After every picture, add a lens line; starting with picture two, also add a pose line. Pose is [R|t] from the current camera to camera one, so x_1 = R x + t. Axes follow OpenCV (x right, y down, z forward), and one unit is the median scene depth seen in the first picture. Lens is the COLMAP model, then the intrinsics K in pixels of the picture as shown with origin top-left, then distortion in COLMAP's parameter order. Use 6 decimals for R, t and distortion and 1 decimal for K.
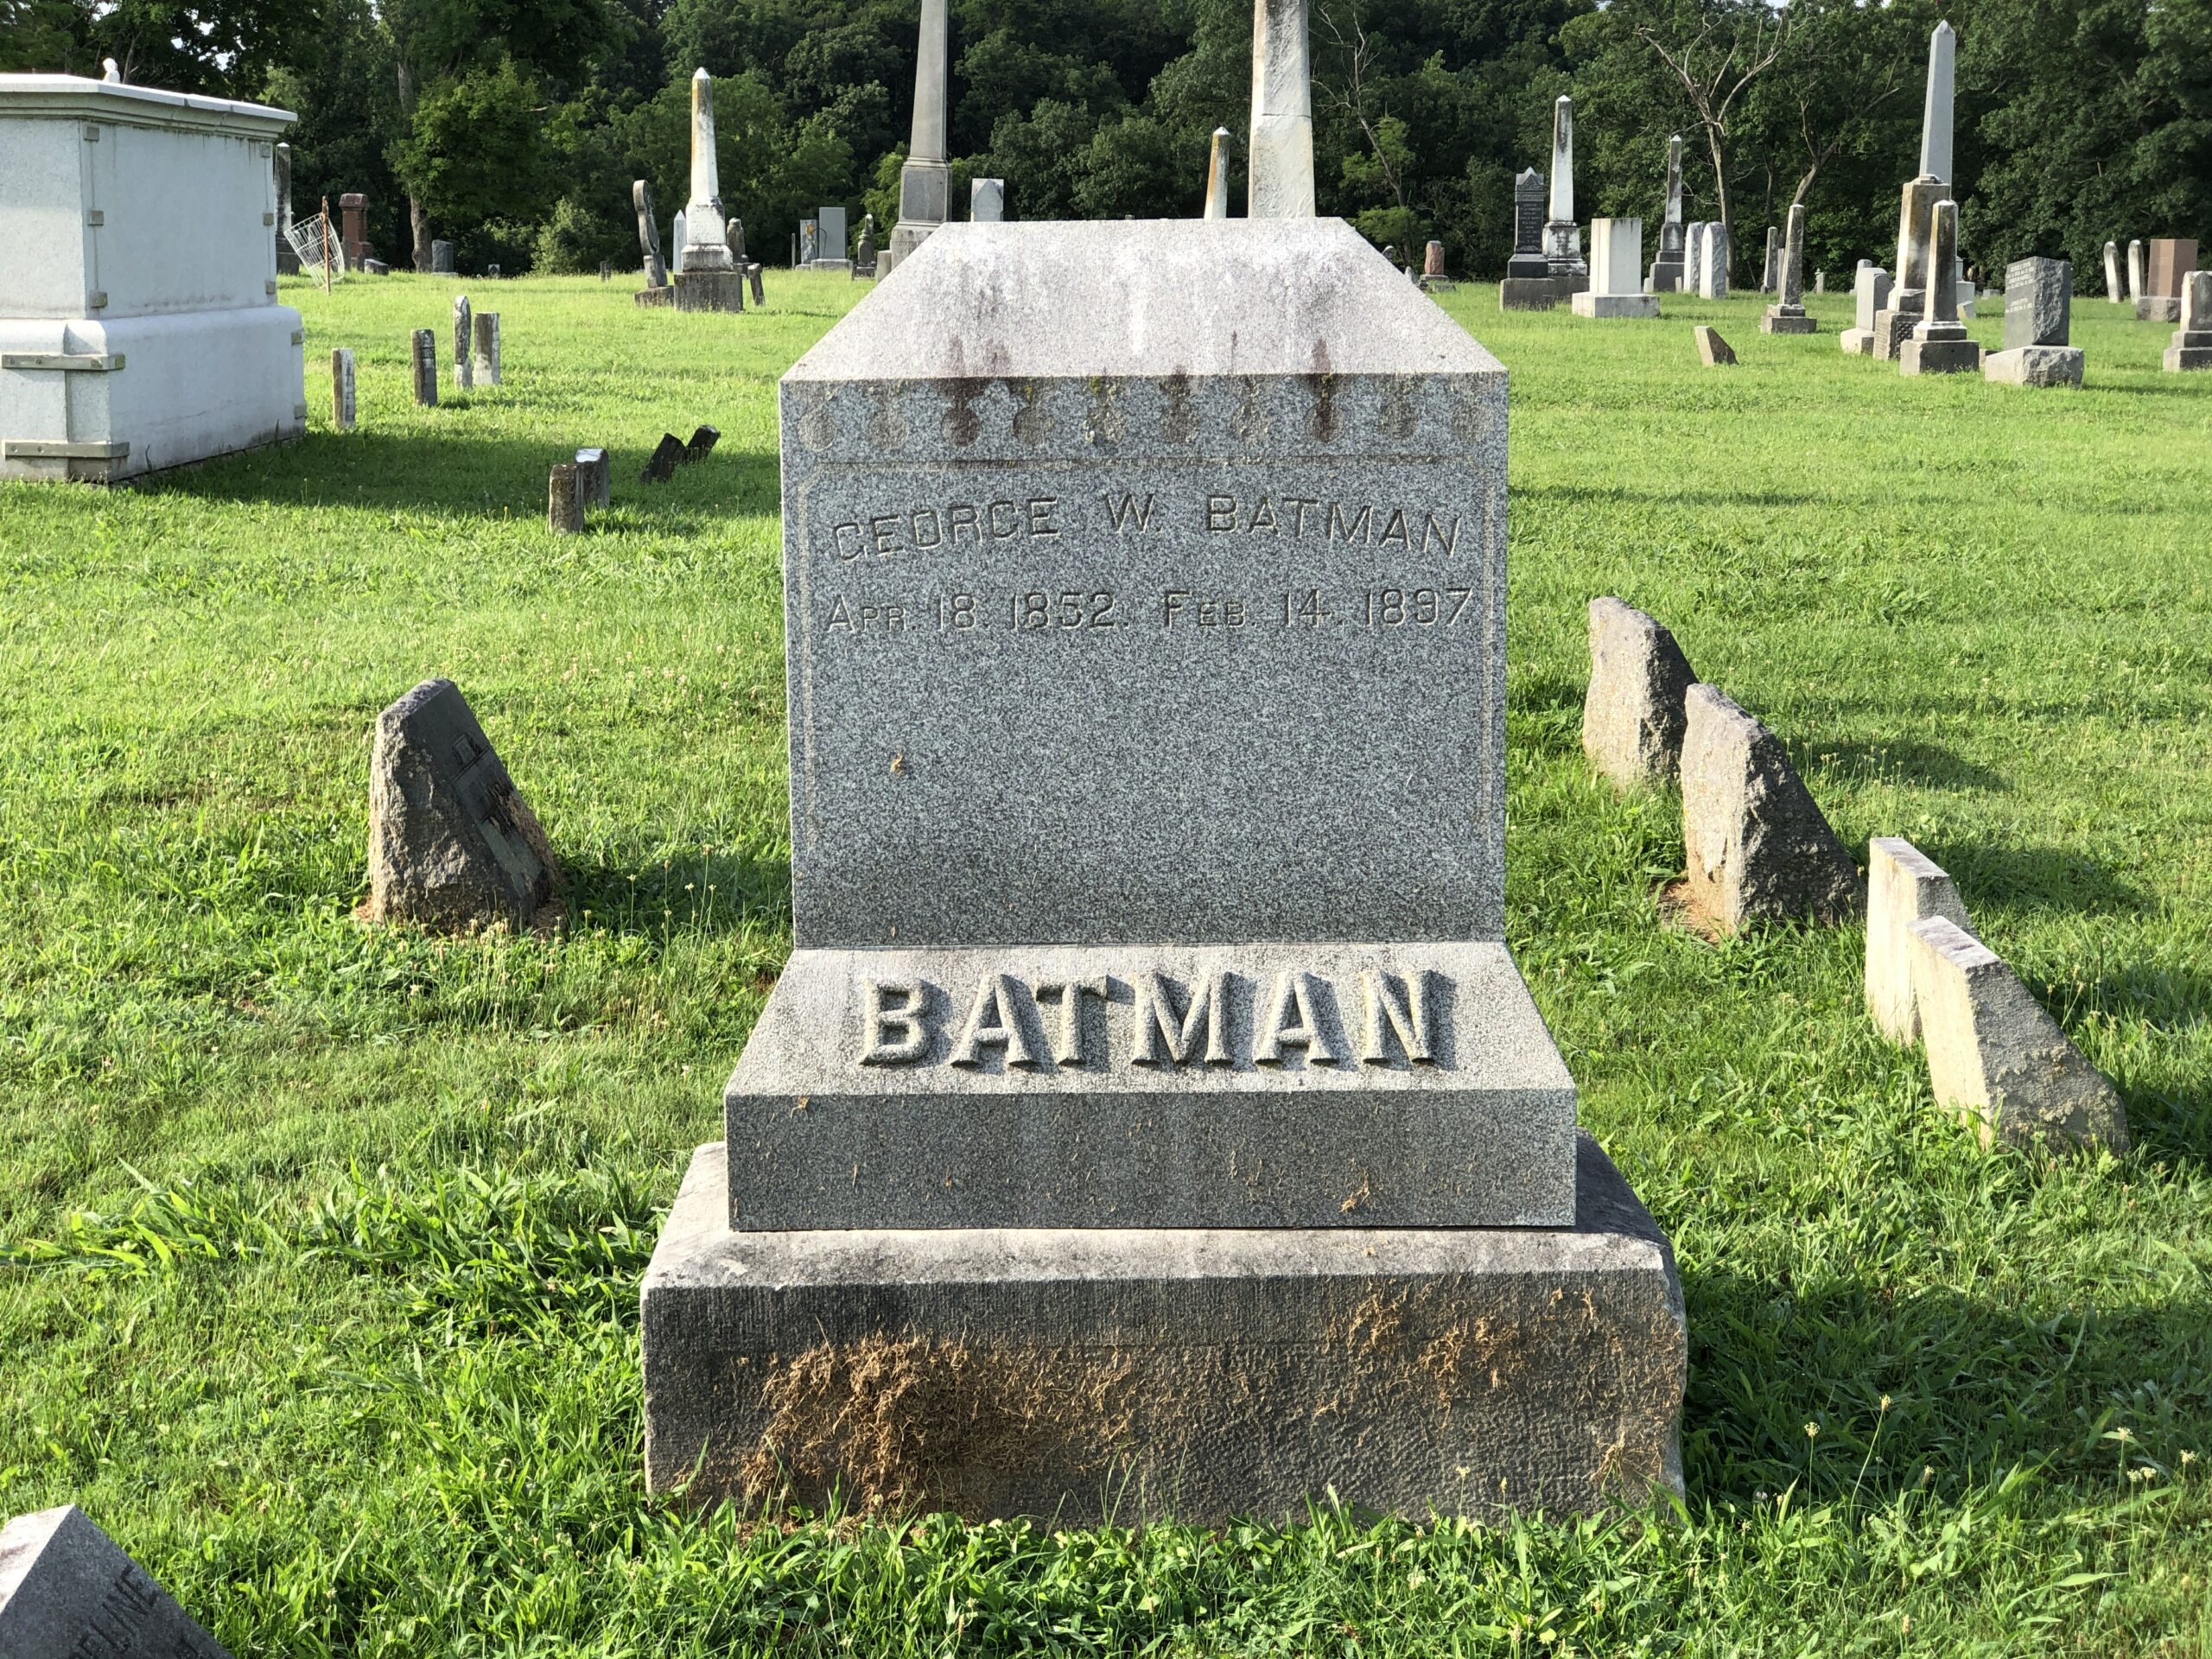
lens RADIAL K [[3632.5, 0, 1106.0], [0, 3632.5, 829.5], [0, 0, 1]] dist [-0.061997, 1.061346]
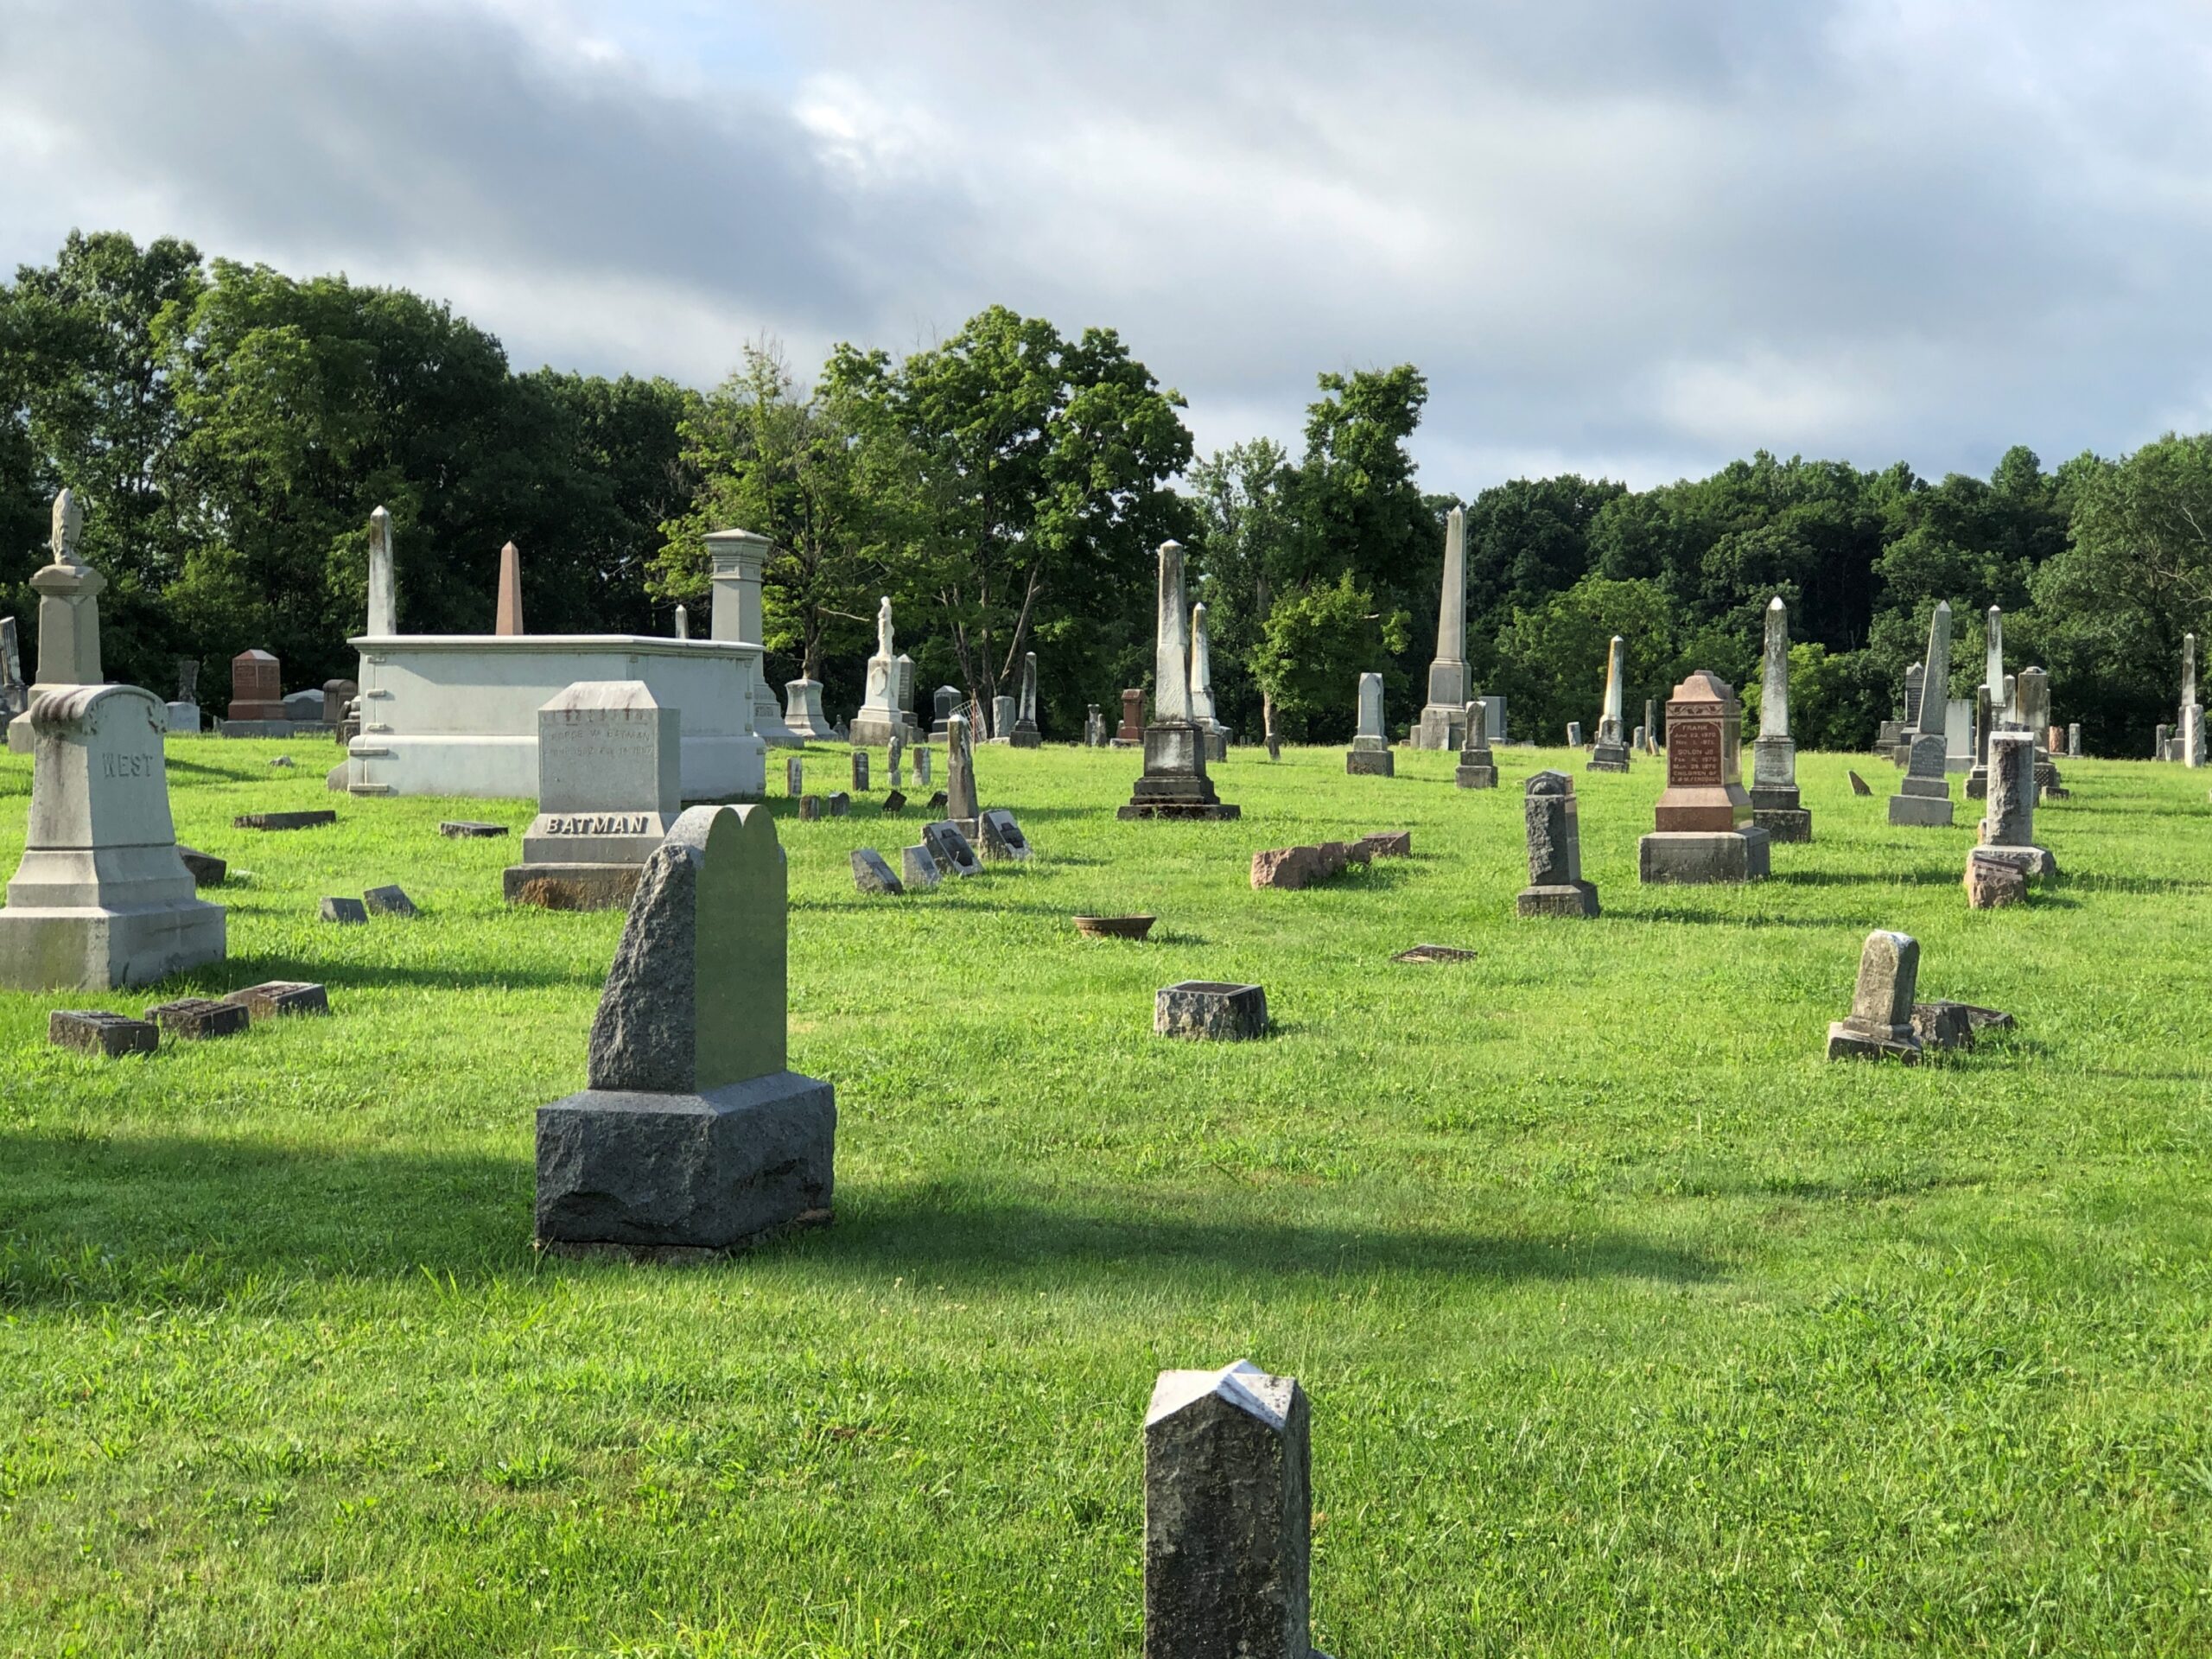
lens RADIAL K [[3632.5, 0, 1106.0], [0, 3632.5, 829.5], [0, 0, 1]] dist [-0.061997, 1.061346]
pose [[0.966105, 0.003192, -0.258131, 0.254398], [-0.037889, 0.990848, -0.129552, 0.086665], [0.255355, 0.134941, 0.957384, -0.474576]]
